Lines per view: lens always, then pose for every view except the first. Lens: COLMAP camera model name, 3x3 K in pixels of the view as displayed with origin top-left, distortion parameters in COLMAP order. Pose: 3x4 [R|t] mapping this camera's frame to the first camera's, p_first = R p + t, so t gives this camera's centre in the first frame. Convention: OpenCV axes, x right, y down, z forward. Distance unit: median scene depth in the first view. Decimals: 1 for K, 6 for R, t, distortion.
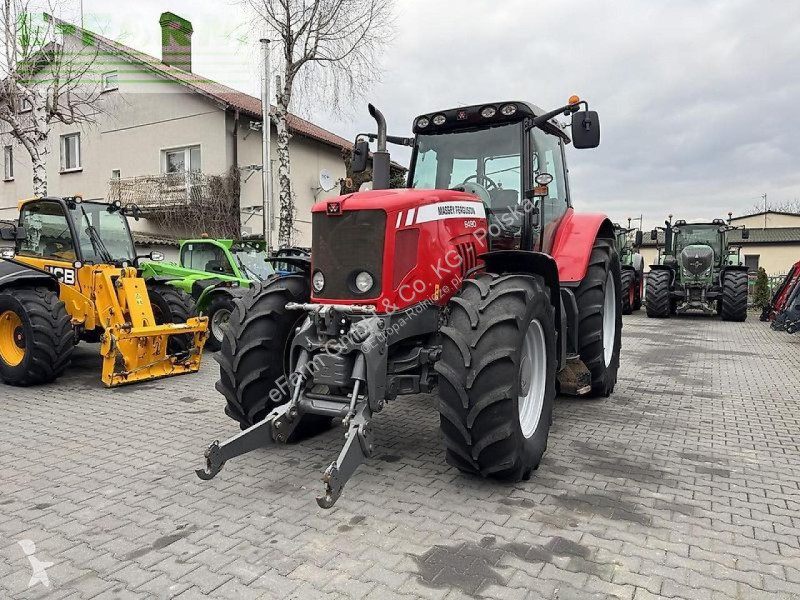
lens RADIAL K [[560.5, 0, 402.8], [0, 560.5, 304.9], [0, 0, 1]] dist [0.060897, -0.074281]
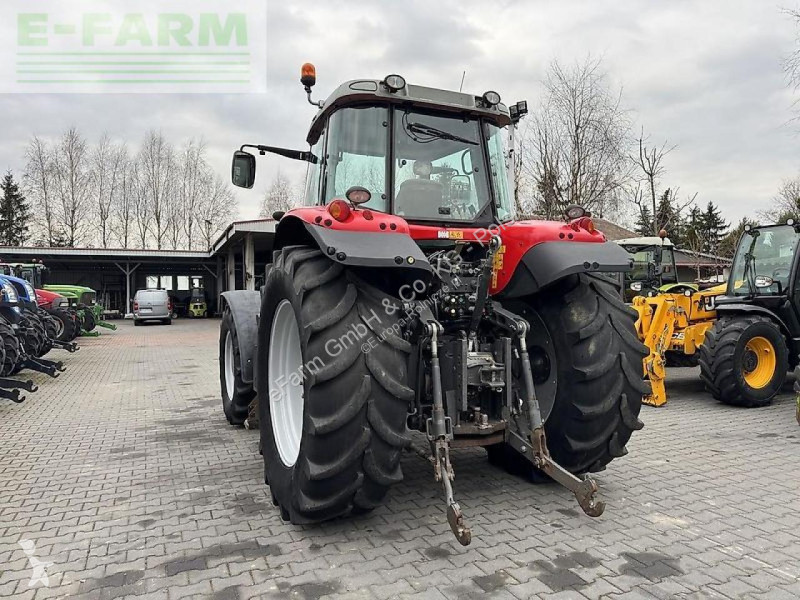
lens RADIAL K [[560.7, 0, 397.8], [0, 560.7, 304.0], [0, 0, 1]] dist [0.057168, -0.073698]
pose [[-0.606608, 0.009309, -0.794947, 0.954090], [-0.038535, 0.998412, 0.041098, -0.107724], [0.794067, 0.055564, -0.605286, 1.816332]]
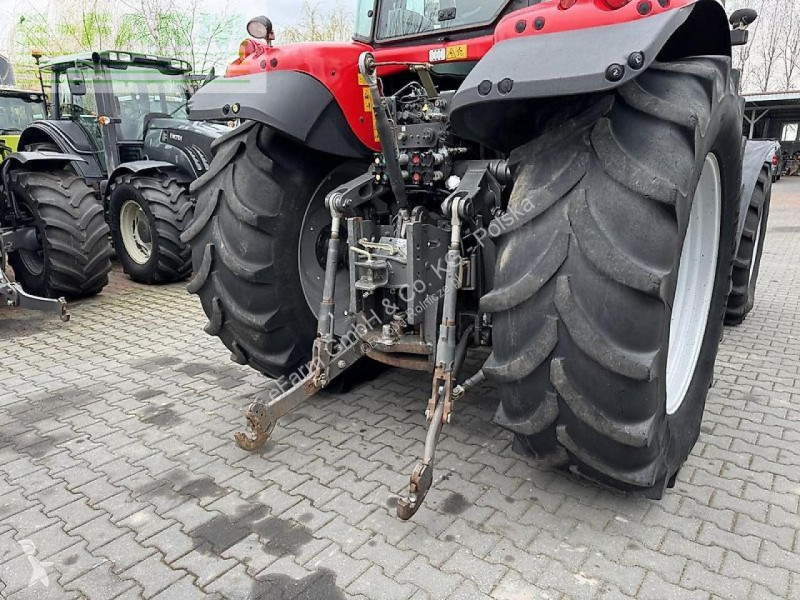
lens RADIAL K [[560.5, 0, 402.8], [0, 560.5, 304.9], [0, 0, 1]] dist [0.060897, -0.074281]
pose [[-0.989711, -0.027921, 0.140331, 0.227404], [0.016229, 0.952539, 0.303983, -0.115861], [-0.142158, 0.303132, -0.942285, 1.957180]]
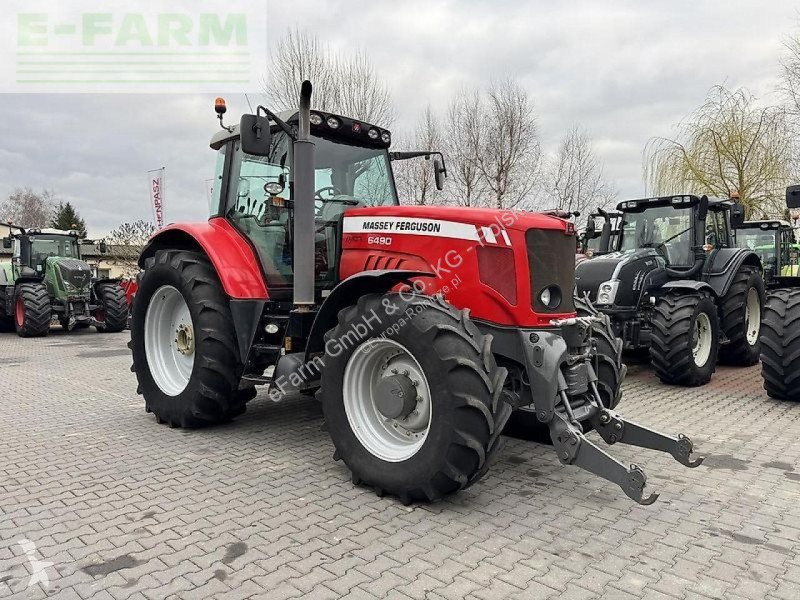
lens RADIAL K [[556.4, 0, 401.0], [0, 556.4, 305.1], [0, 0, 1]] dist [0.101365, -0.150349]
pose [[0.250124, -0.041615, 0.967319, -0.896798], [0.061773, 0.997726, 0.026950, -0.053509], [-0.966241, 0.053013, 0.252126, 0.749619]]
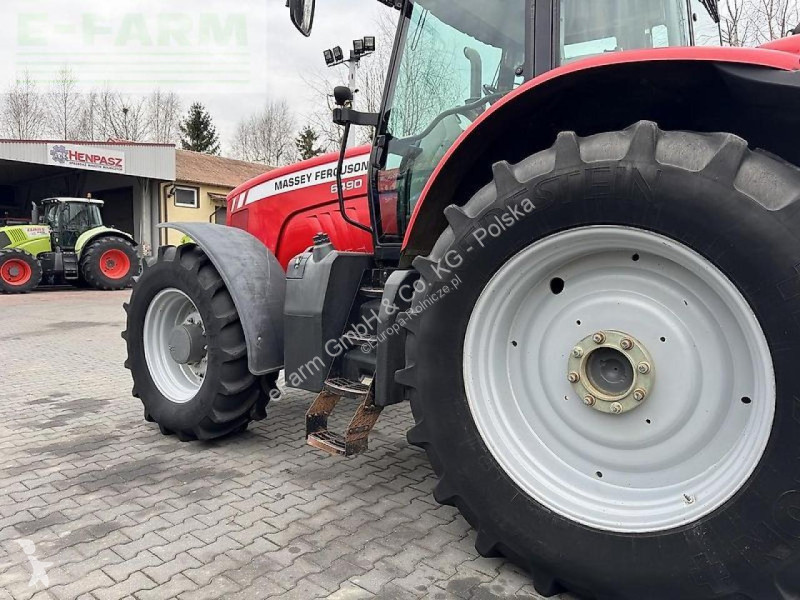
lens RADIAL K [[562.1, 0, 400.4], [0, 562.1, 304.4], [0, 0, 1]] dist [0.048500, -0.054989]
pose [[-0.180264, 0.068104, -0.981258, 0.876853], [-0.072687, 0.993950, 0.082338, -0.045598], [0.980929, 0.086167, -0.174223, 1.186396]]
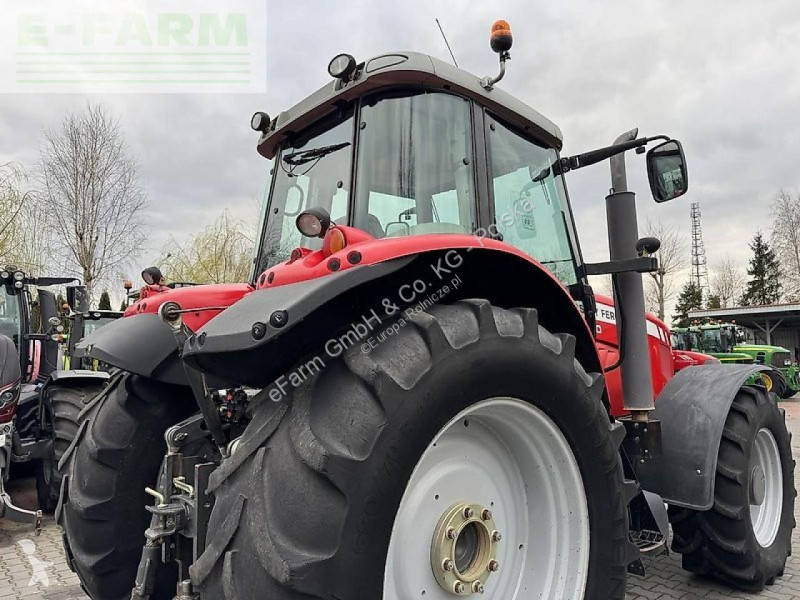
lens RADIAL K [[560.5, 0, 402.8], [0, 560.5, 304.9], [0, 0, 1]] dist [0.060897, -0.074281]
pose [[-0.941201, 0.042776, 0.335128, -0.017757], [0.027889, 0.998404, -0.049112, -0.138236], [-0.336694, -0.036878, -0.940892, 1.863334]]
